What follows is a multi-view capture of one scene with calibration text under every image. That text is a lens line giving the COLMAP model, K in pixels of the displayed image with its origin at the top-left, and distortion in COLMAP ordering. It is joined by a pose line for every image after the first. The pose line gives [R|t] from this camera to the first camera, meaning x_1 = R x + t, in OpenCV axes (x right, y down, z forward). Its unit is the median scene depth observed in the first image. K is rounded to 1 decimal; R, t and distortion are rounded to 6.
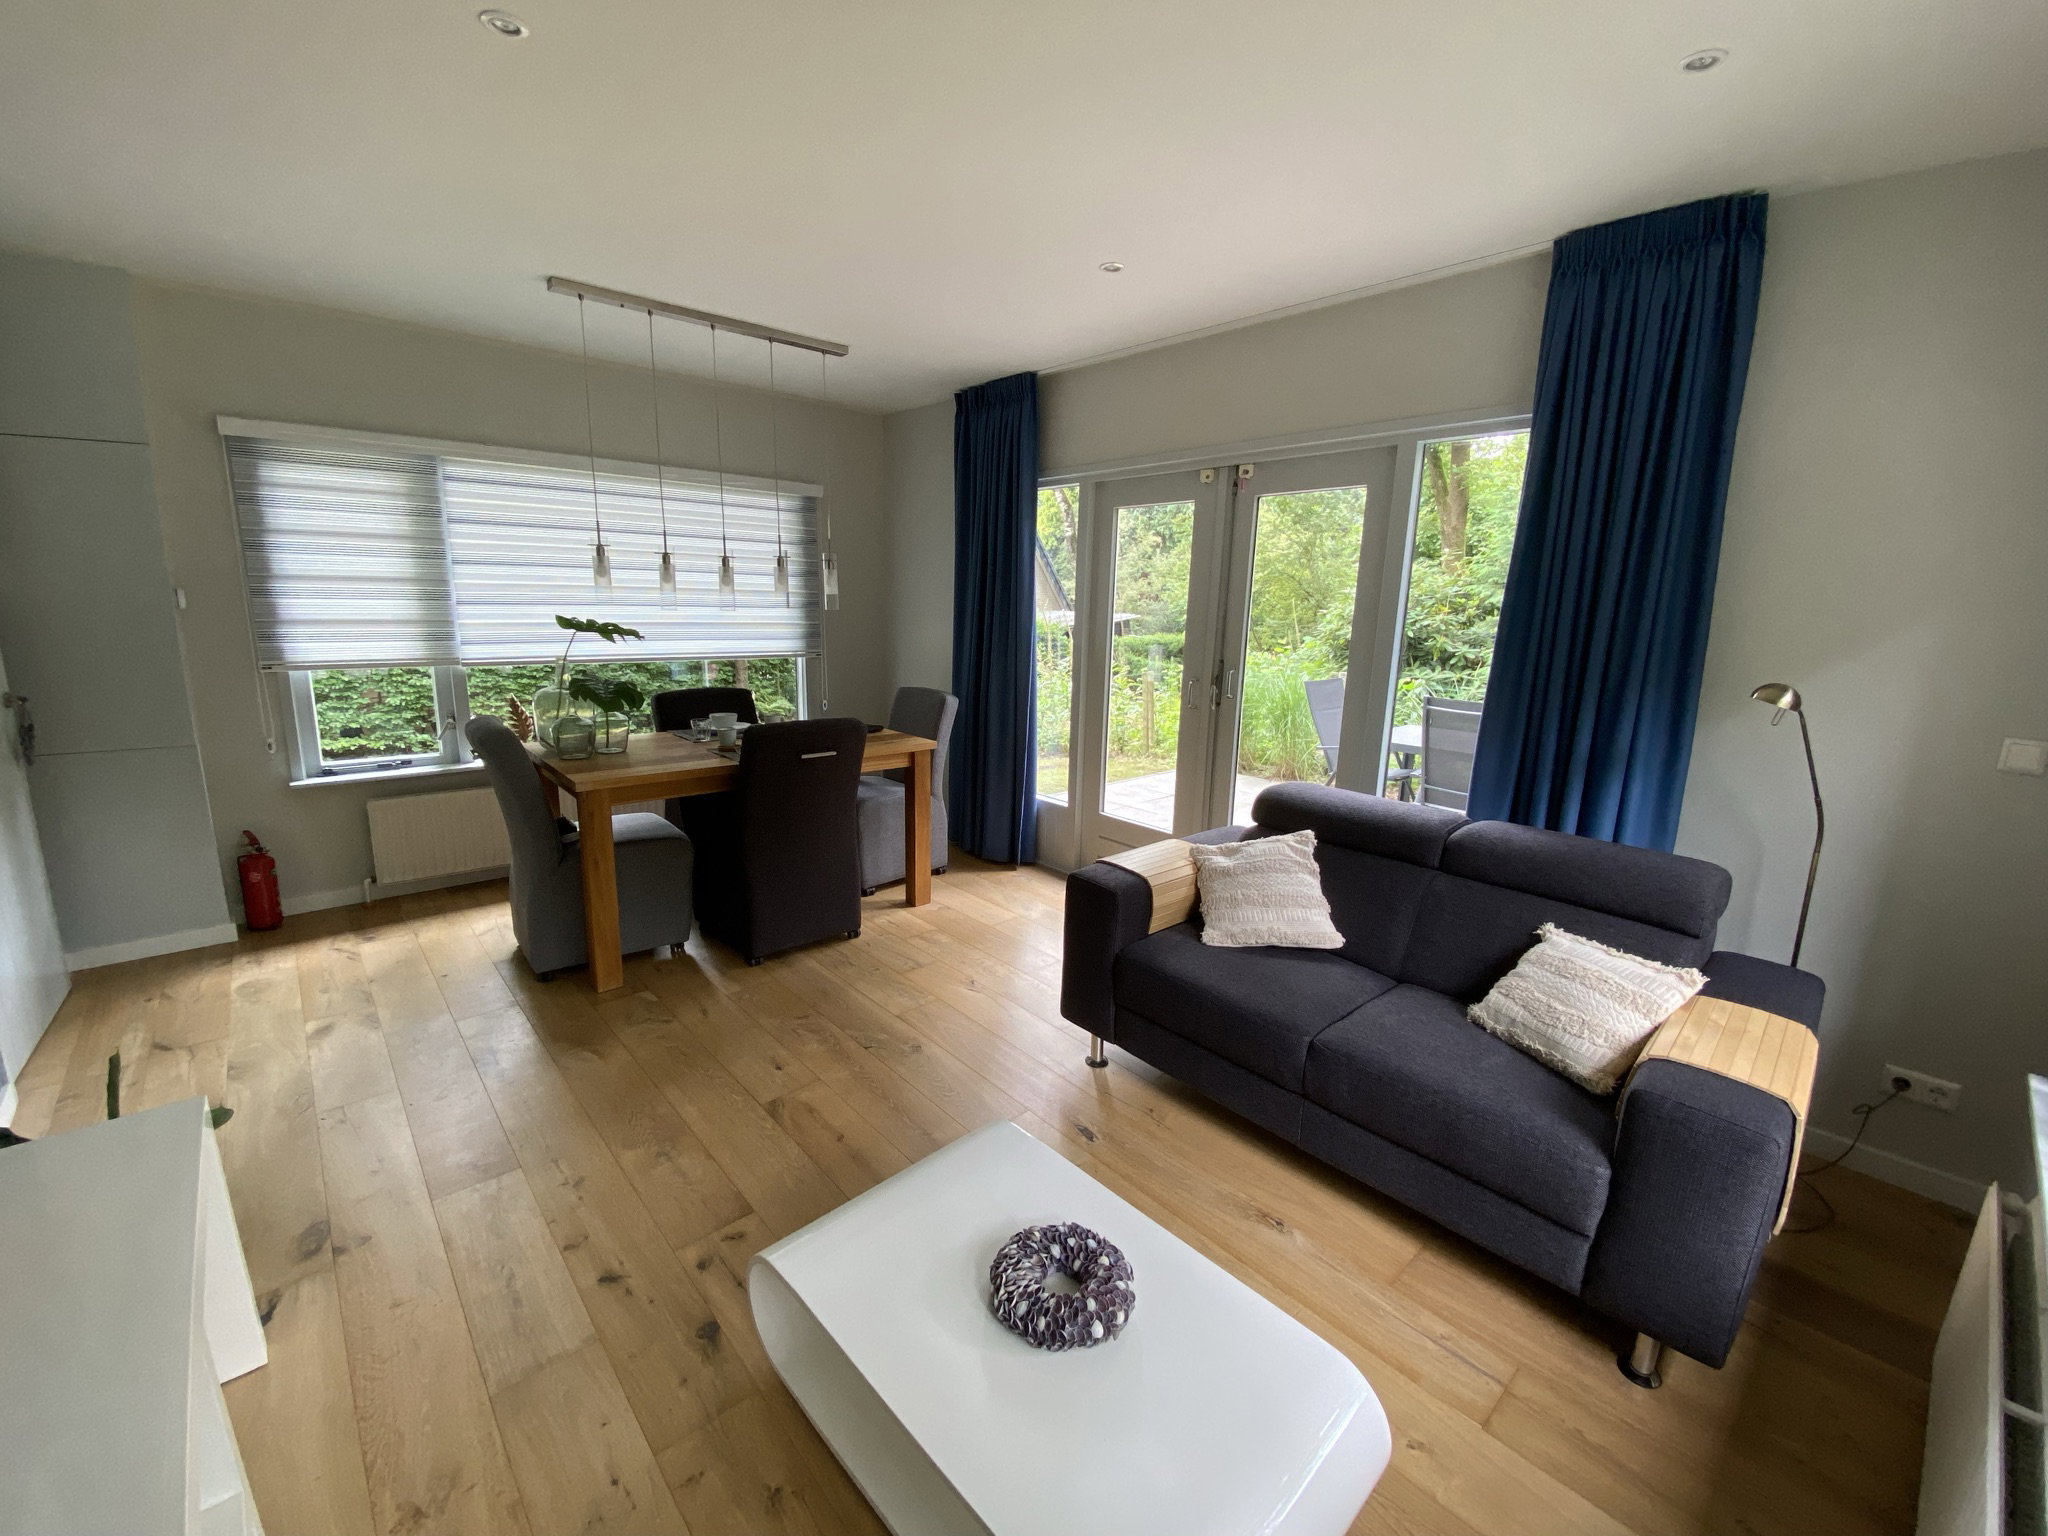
lens RADIAL K [[831.4, 0, 990.5], [0, 831.4, 788.6], [0, 0, 1]] dist [0.001494, 0.000006]
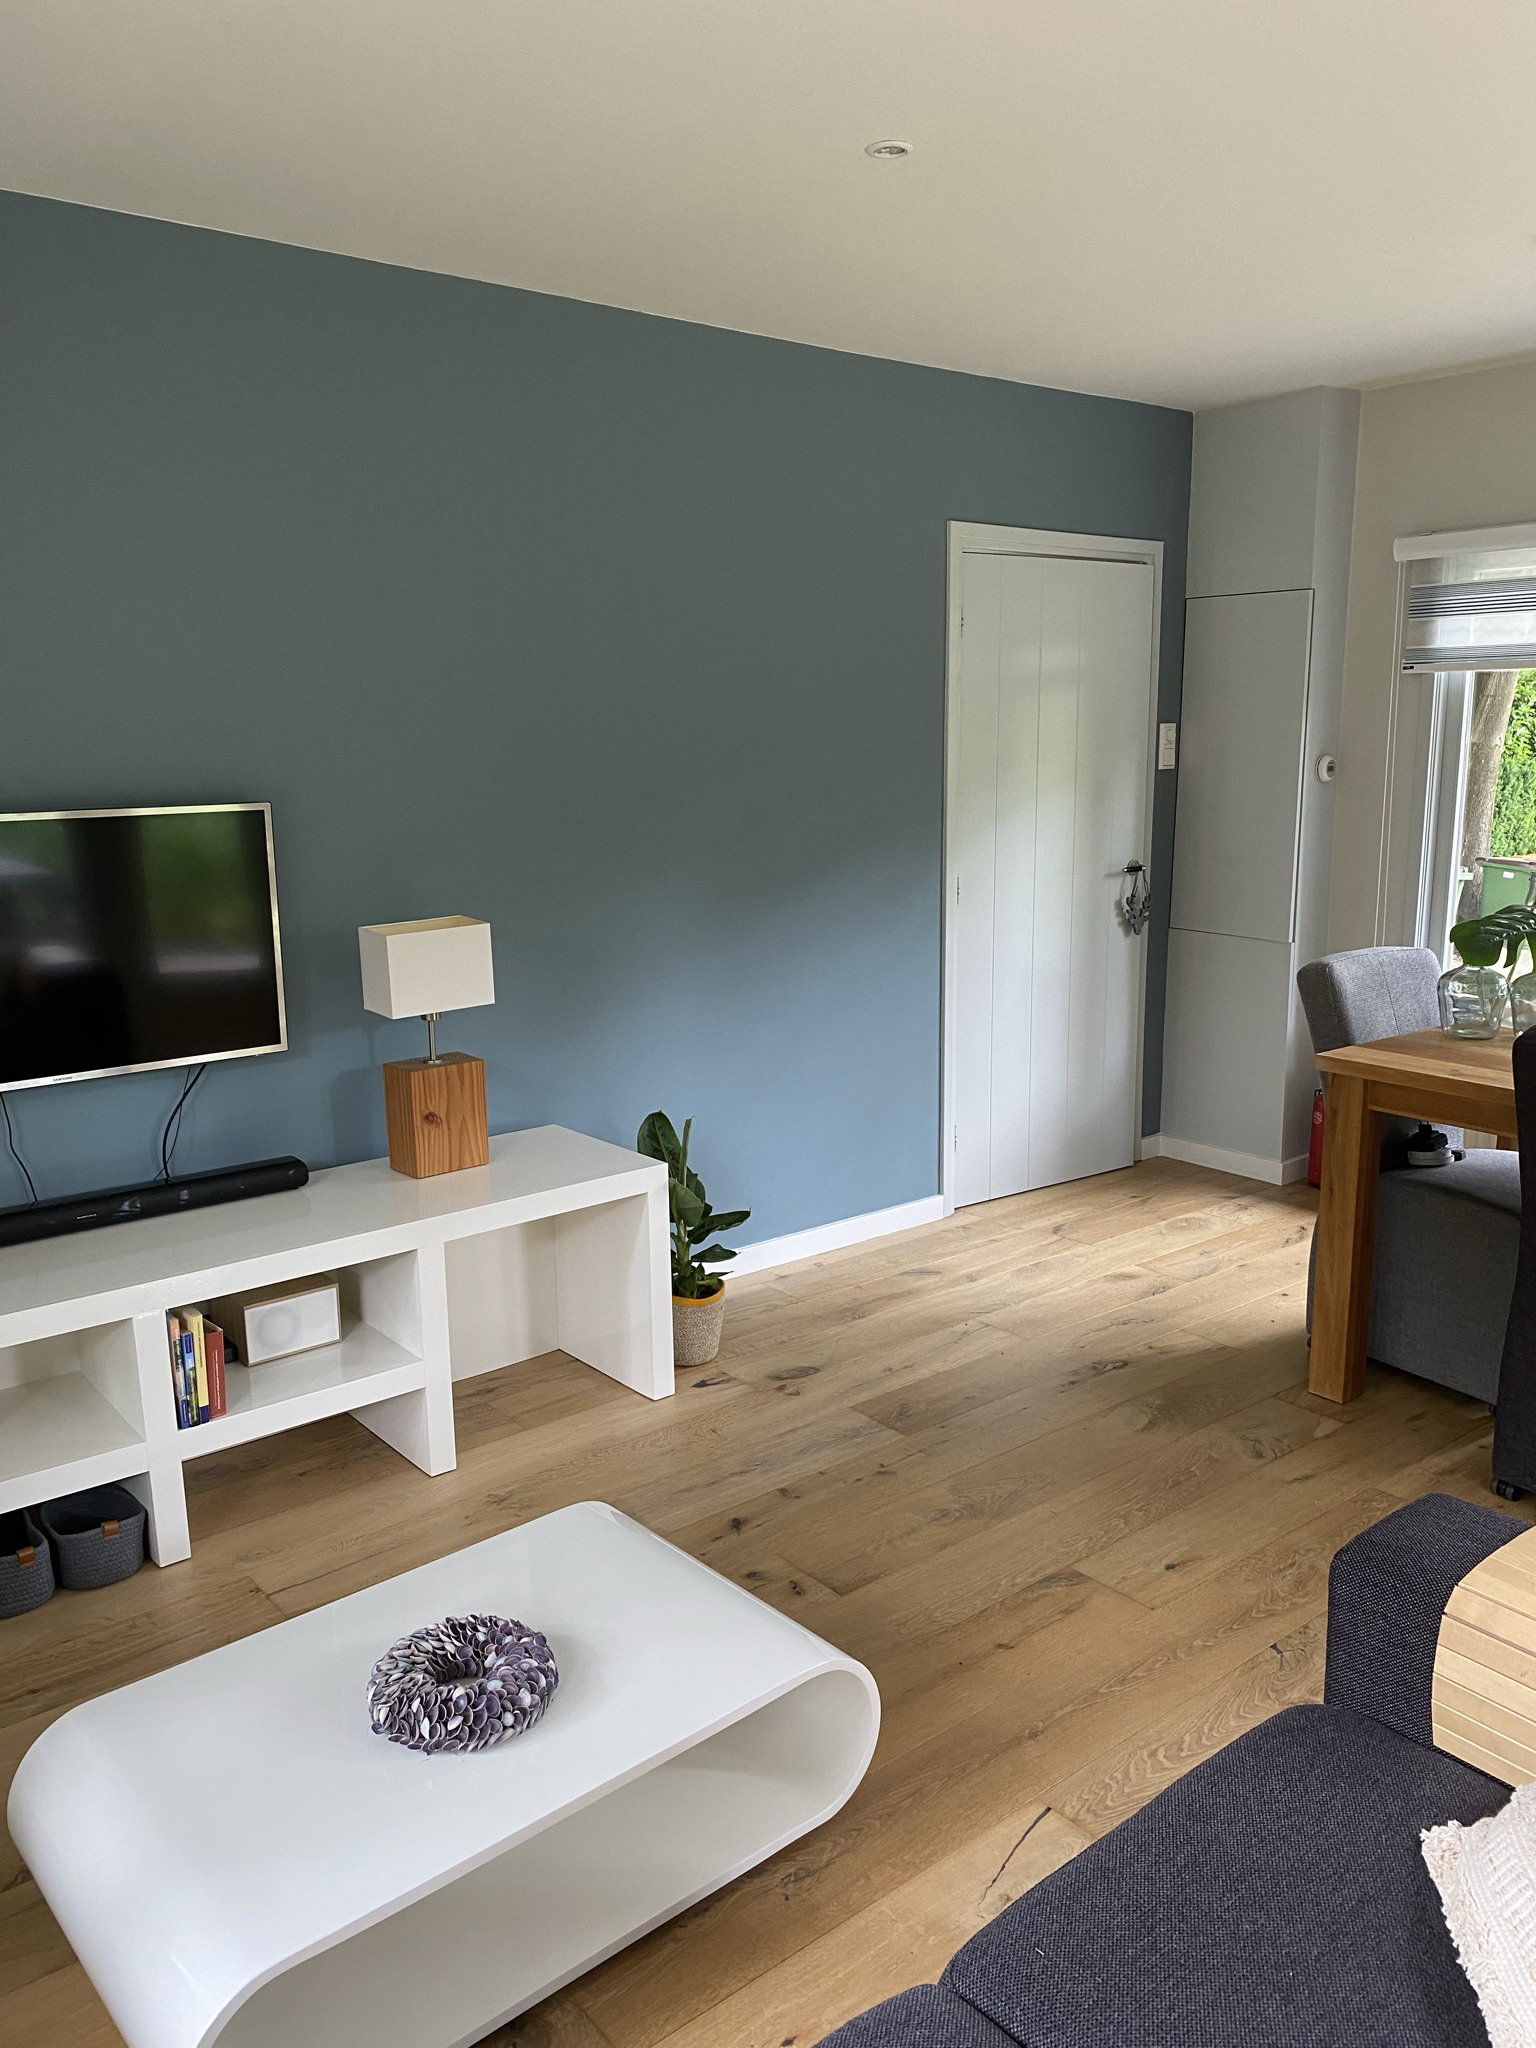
lens RADIAL K [[1538.9, 0, 768.0], [0, 1538.9, 1024.0], [0, 0, 1]] dist [0.006534, 0.000909]
pose [[-0.037970, 0.163820, -0.985759, 0.585054], [-0.226265, 0.959440, 0.168161, -0.111372], [0.973325, 0.229428, 0.000636, 0.497610]]
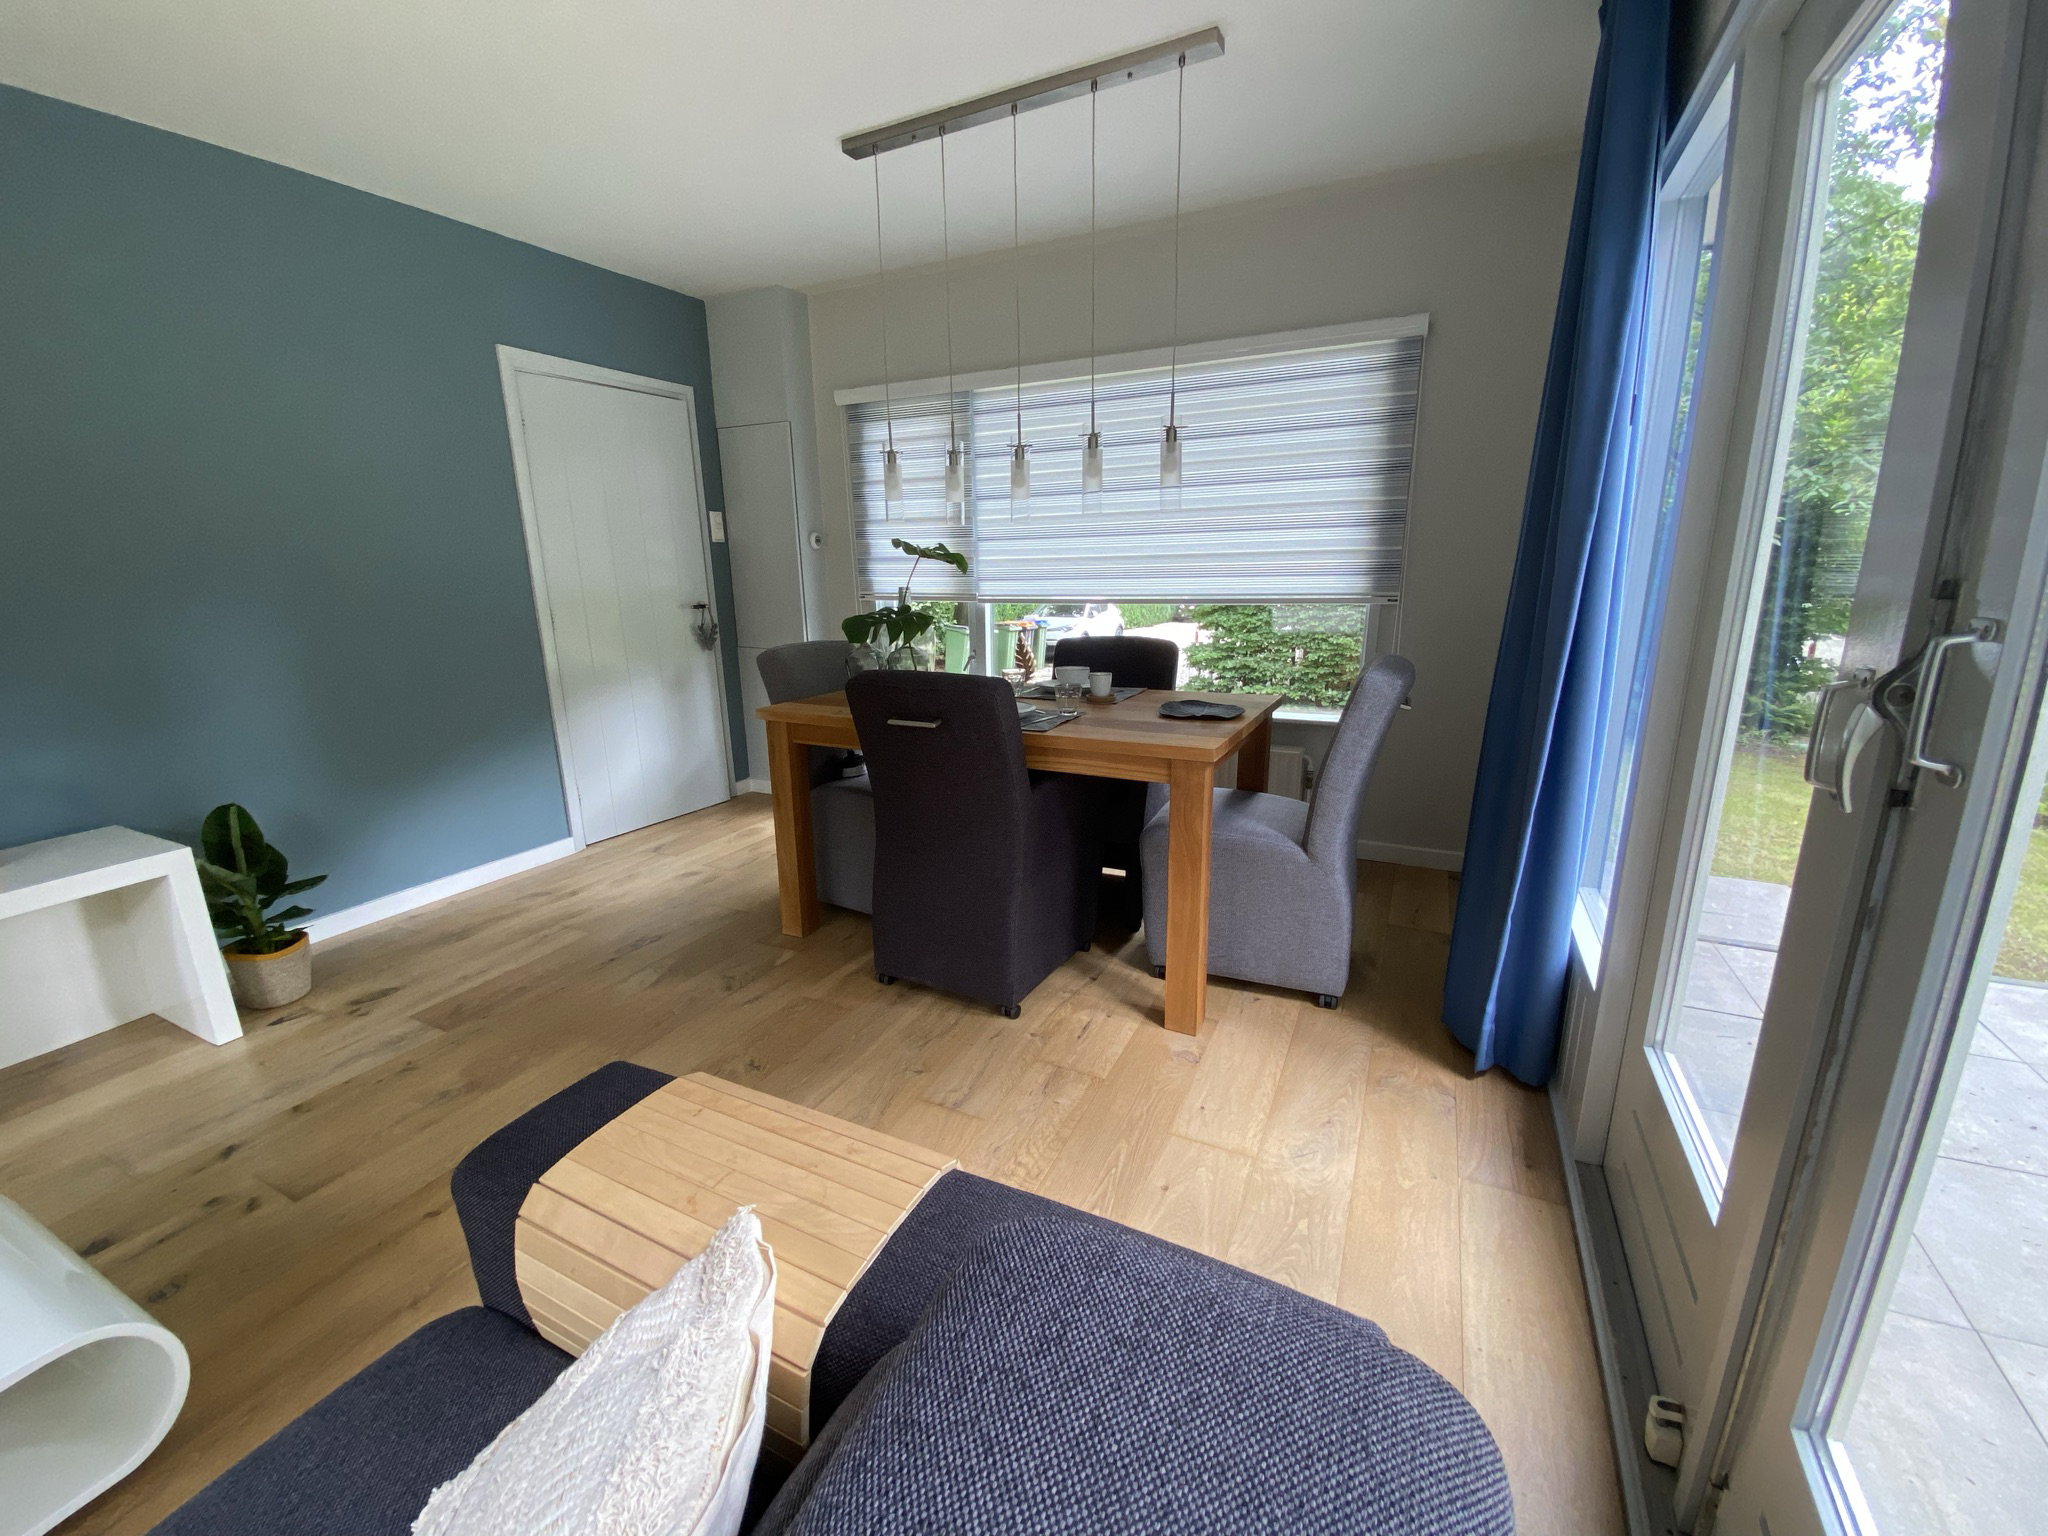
lens RADIAL K [[822.2, 0, 1024.0], [0, 822.2, 768.0], [0, 0, 1]] dist [0.002077, -0.000305]
pose [[0.382684, 0.193389, -0.903412, 0.402115], [-0.188467, 0.973625, 0.128585, -0.099208], [0.904452, 0.121056, 0.409039, 0.771851]]
